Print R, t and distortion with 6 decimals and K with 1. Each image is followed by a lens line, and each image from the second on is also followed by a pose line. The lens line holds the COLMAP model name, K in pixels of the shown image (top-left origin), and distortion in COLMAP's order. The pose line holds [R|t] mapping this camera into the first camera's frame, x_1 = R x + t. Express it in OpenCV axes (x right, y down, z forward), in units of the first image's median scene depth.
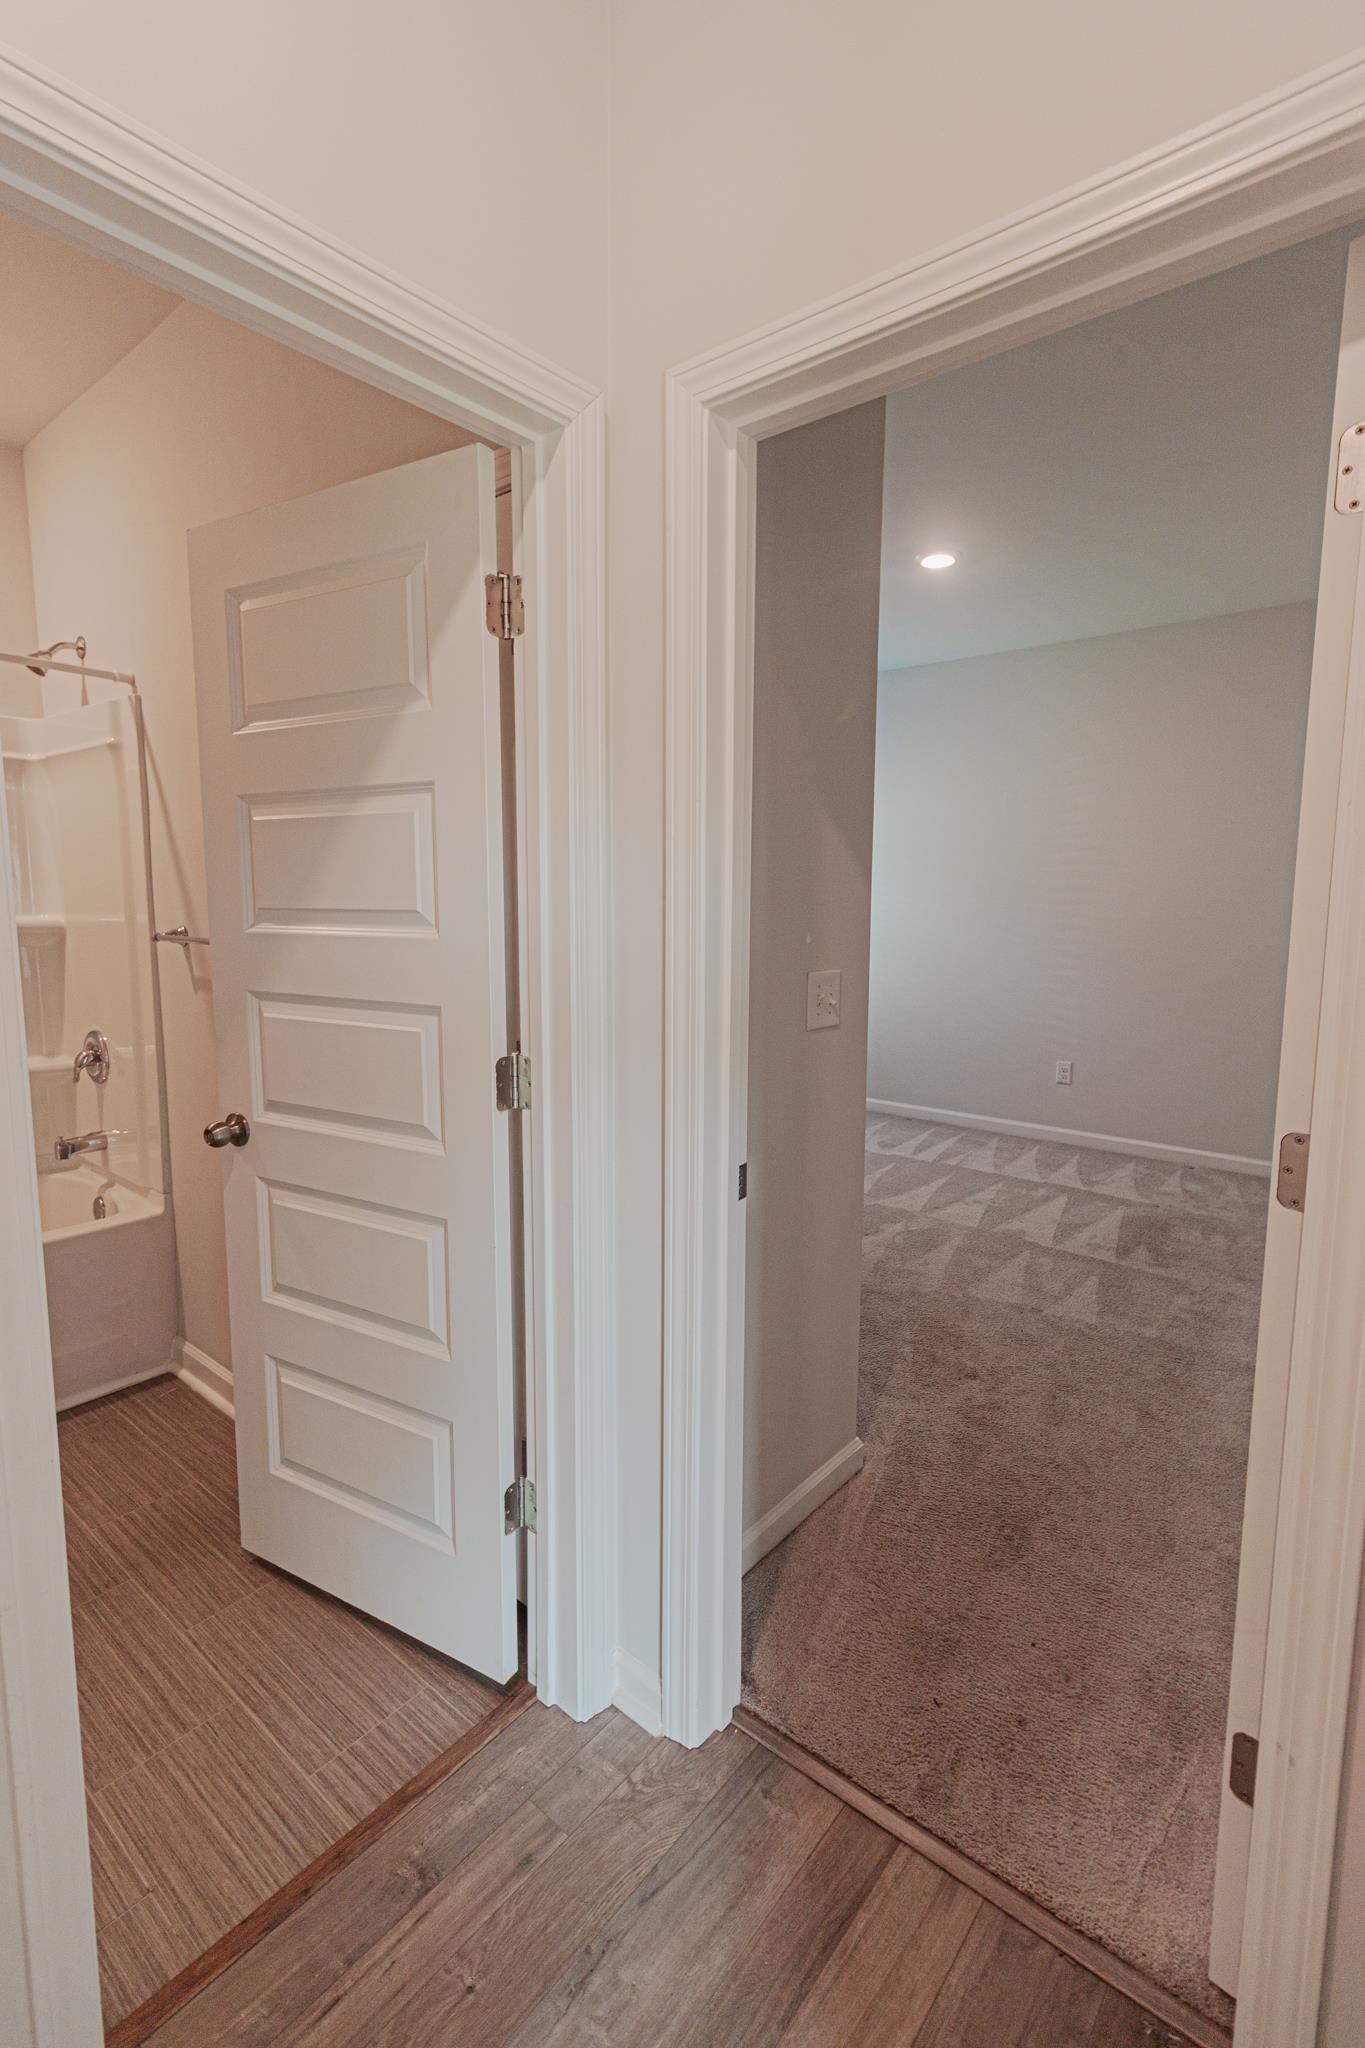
lens RADIAL K [[941.1, 0, 676.3], [0, 941.1, 1022.7], [0, 0, 1]] dist [-0.003197, 0.000411]
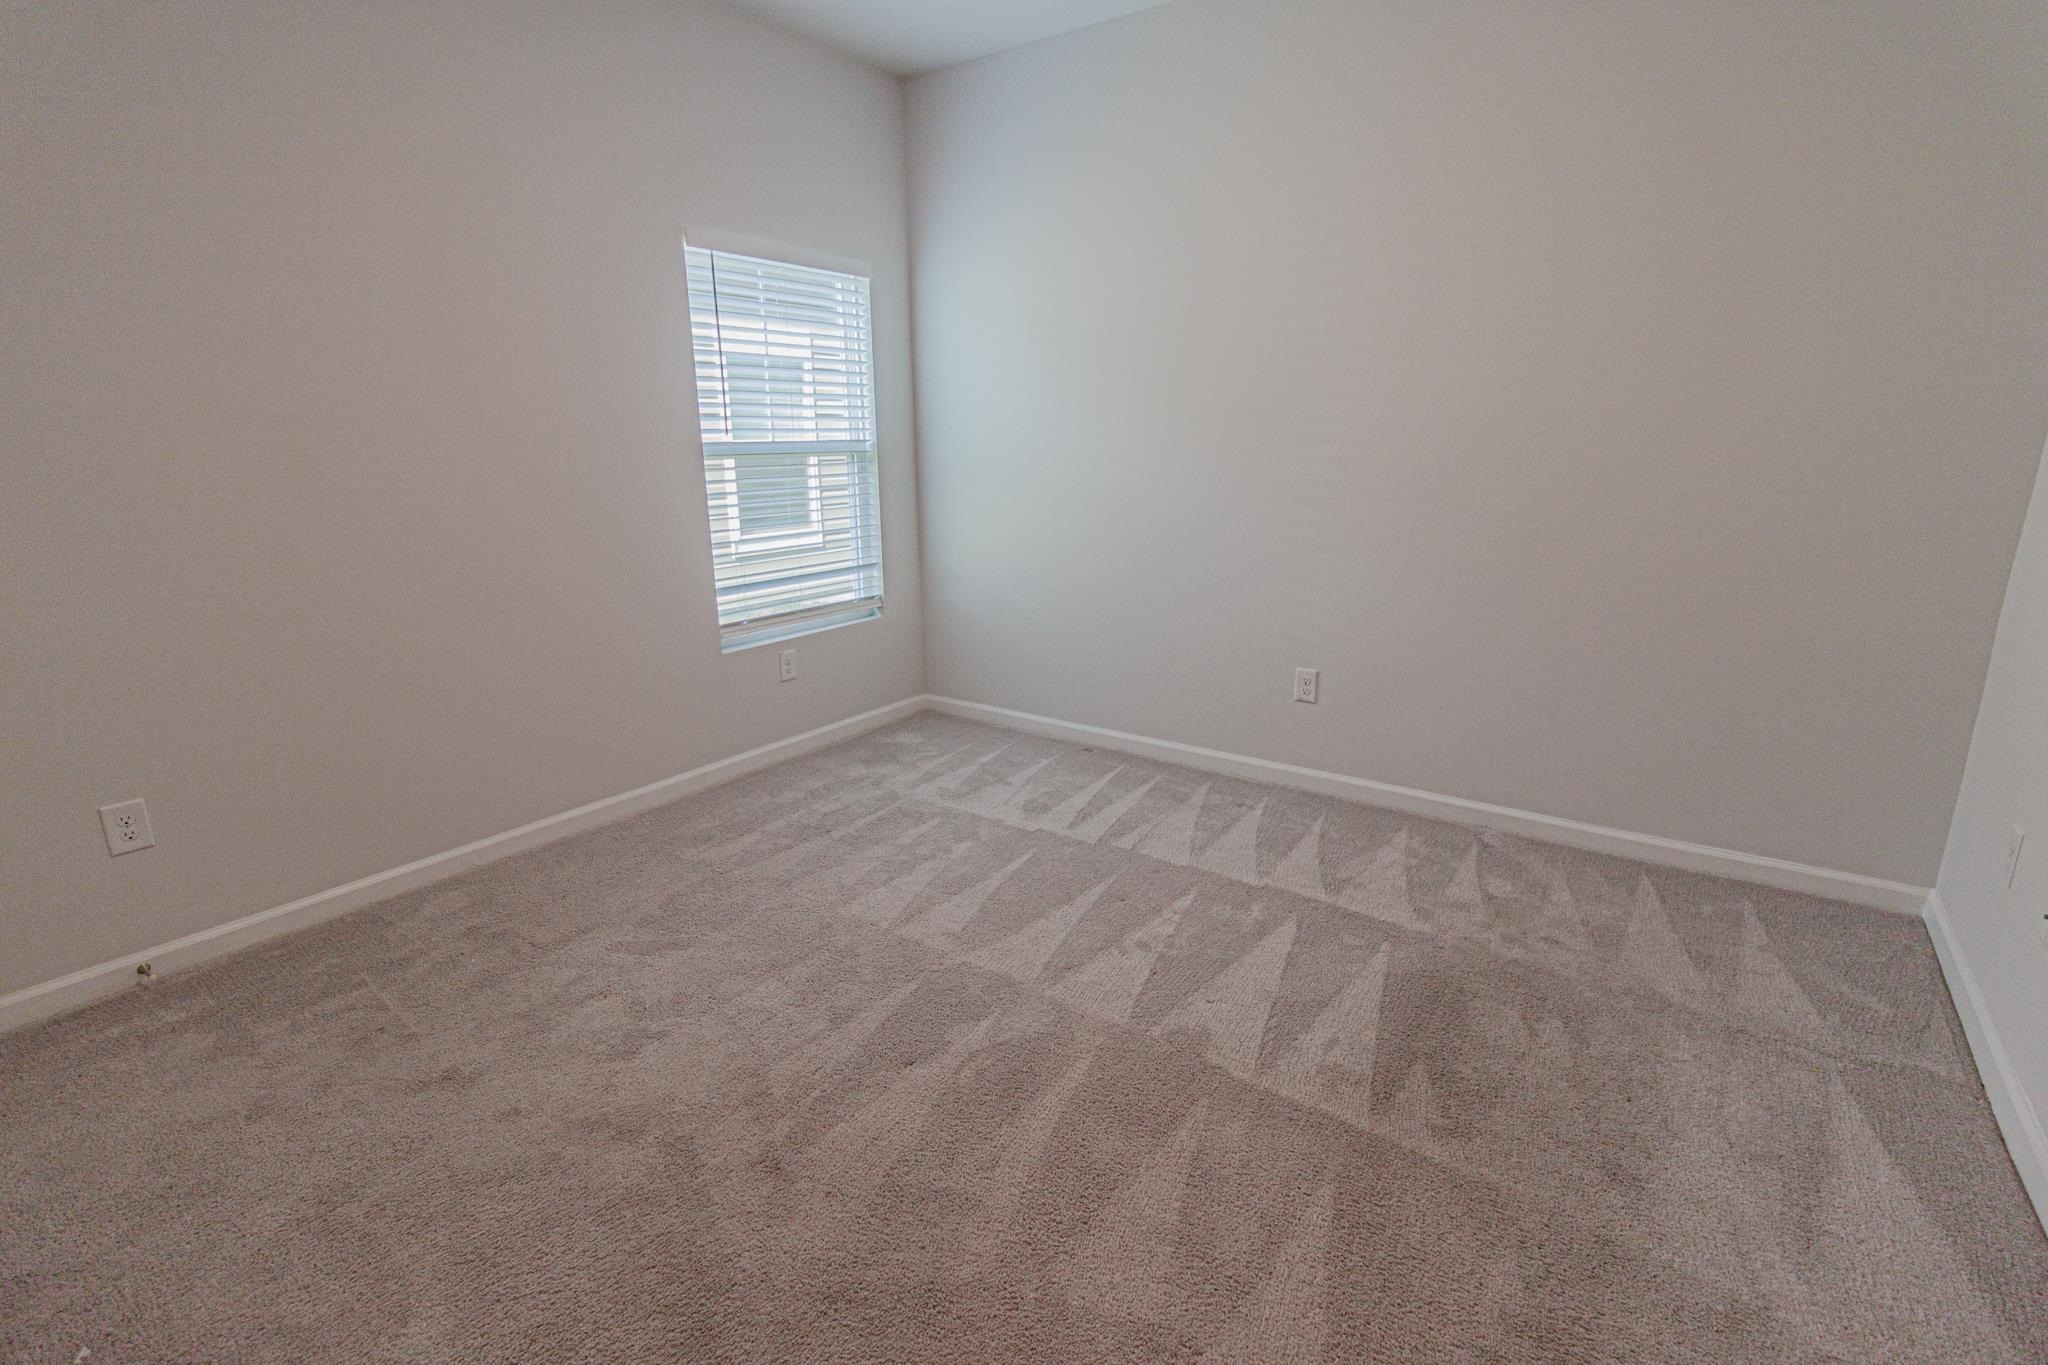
lens RADIAL K [[941.1, 0, 1025.4], [0, 941.1, 680.4], [0, 0, 1]] dist [-0.003197, 0.000411]
pose [[0.997145, -0.031233, 0.068751, 0.219048], [0.022639, 0.992221, 0.122413, -0.045618], [-0.072040, -0.120507, 0.990095, 0.464310]]
